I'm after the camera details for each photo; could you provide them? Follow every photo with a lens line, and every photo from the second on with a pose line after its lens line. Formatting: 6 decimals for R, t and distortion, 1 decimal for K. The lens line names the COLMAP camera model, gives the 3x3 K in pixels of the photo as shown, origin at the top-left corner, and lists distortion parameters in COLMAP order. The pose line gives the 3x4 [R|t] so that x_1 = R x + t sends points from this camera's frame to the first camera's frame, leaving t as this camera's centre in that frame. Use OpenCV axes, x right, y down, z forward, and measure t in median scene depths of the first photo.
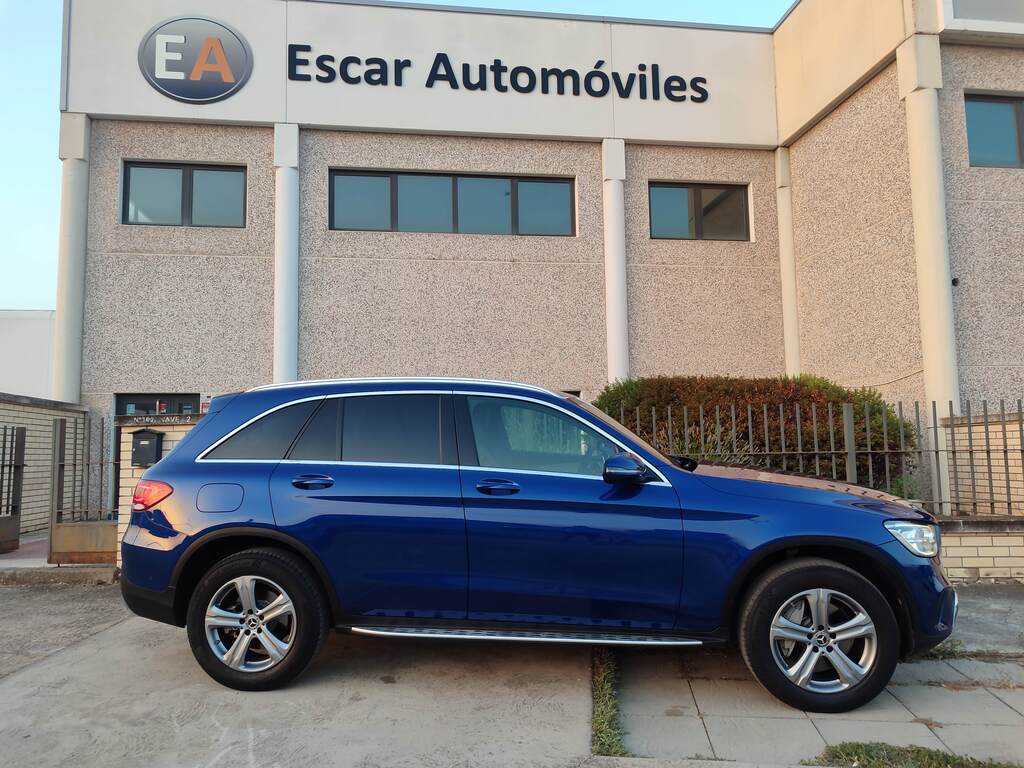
lens RADIAL K [[751.0, 0, 535.9], [0, 751.0, 352.5], [0, 0, 1]] dist [0.012329, -0.009701]
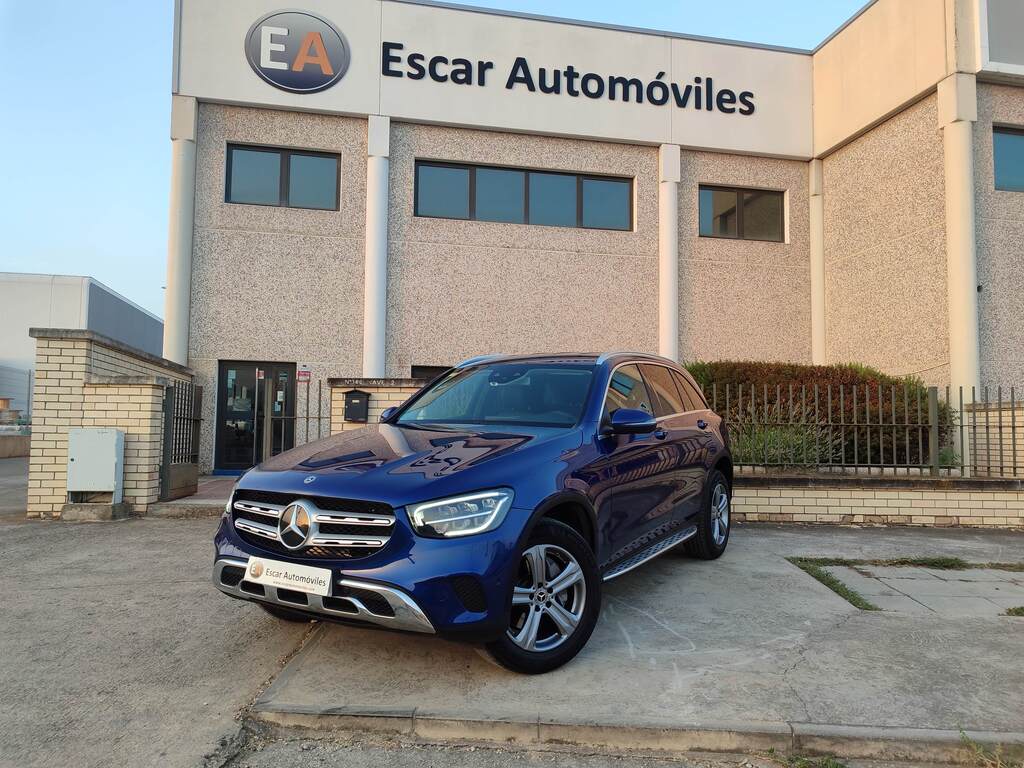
lens RADIAL K [[751.0, 0, 542.2], [0, 751.0, 354.6], [0, 0, 1]] dist [0.012329, -0.009701]
pose [[0.997240, 0.034056, 0.065974, -0.157491], [-0.035743, 0.999059, 0.024556, 0.003497], [-0.065076, -0.026847, 0.997519, -0.102028]]
